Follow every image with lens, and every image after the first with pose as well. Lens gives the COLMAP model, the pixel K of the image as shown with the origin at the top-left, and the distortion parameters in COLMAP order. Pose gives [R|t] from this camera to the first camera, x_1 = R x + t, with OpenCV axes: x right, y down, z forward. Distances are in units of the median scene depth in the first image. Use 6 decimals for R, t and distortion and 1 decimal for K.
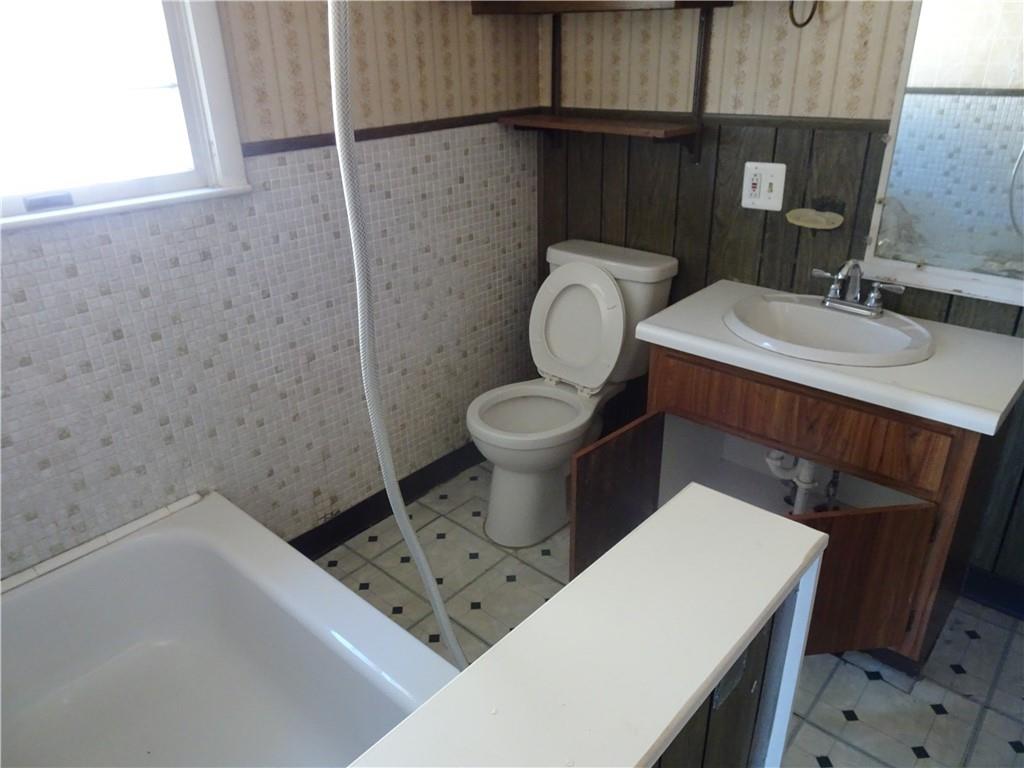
lens RADIAL K [[726.3, 0, 512.4], [0, 726.3, 383.3], [0, 0, 1]] dist [0.000678, 0.008531]
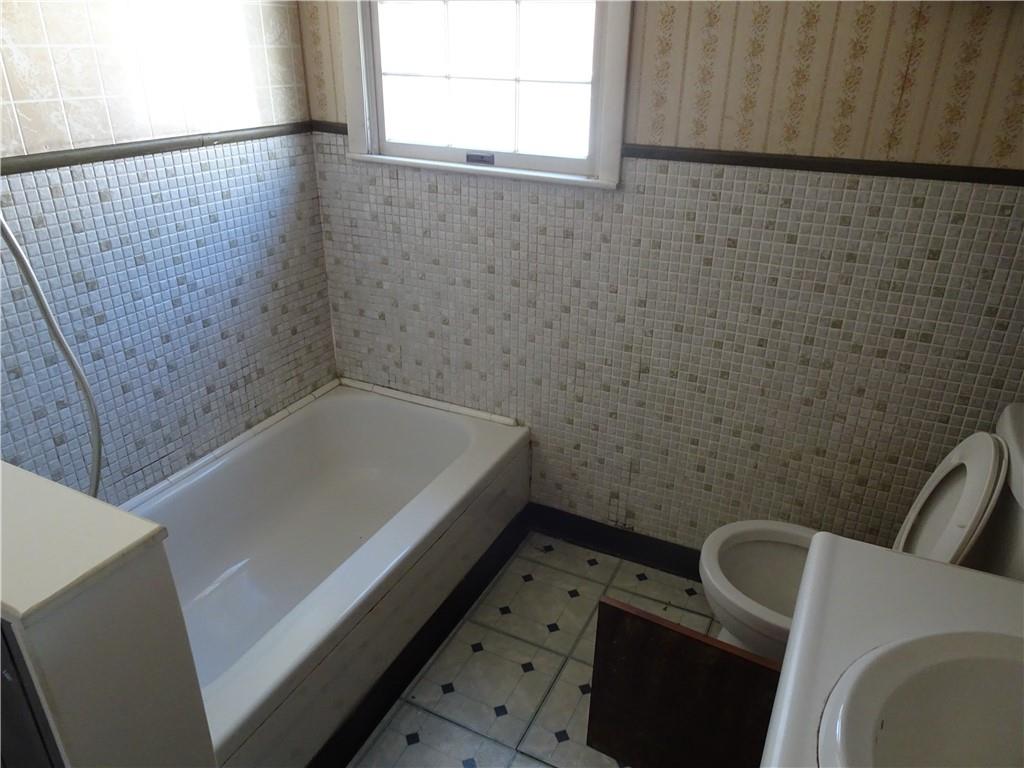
lens RADIAL K [[726.3, 0, 512.5], [0, 726.3, 382.8], [0, 0, 1]] dist [0.000678, 0.008531]
pose [[0.265969, 0.436214, -0.859638, 0.557963], [-0.425938, 0.853164, 0.301145, -0.255431], [0.864776, 0.286058, 0.412715, 0.483947]]
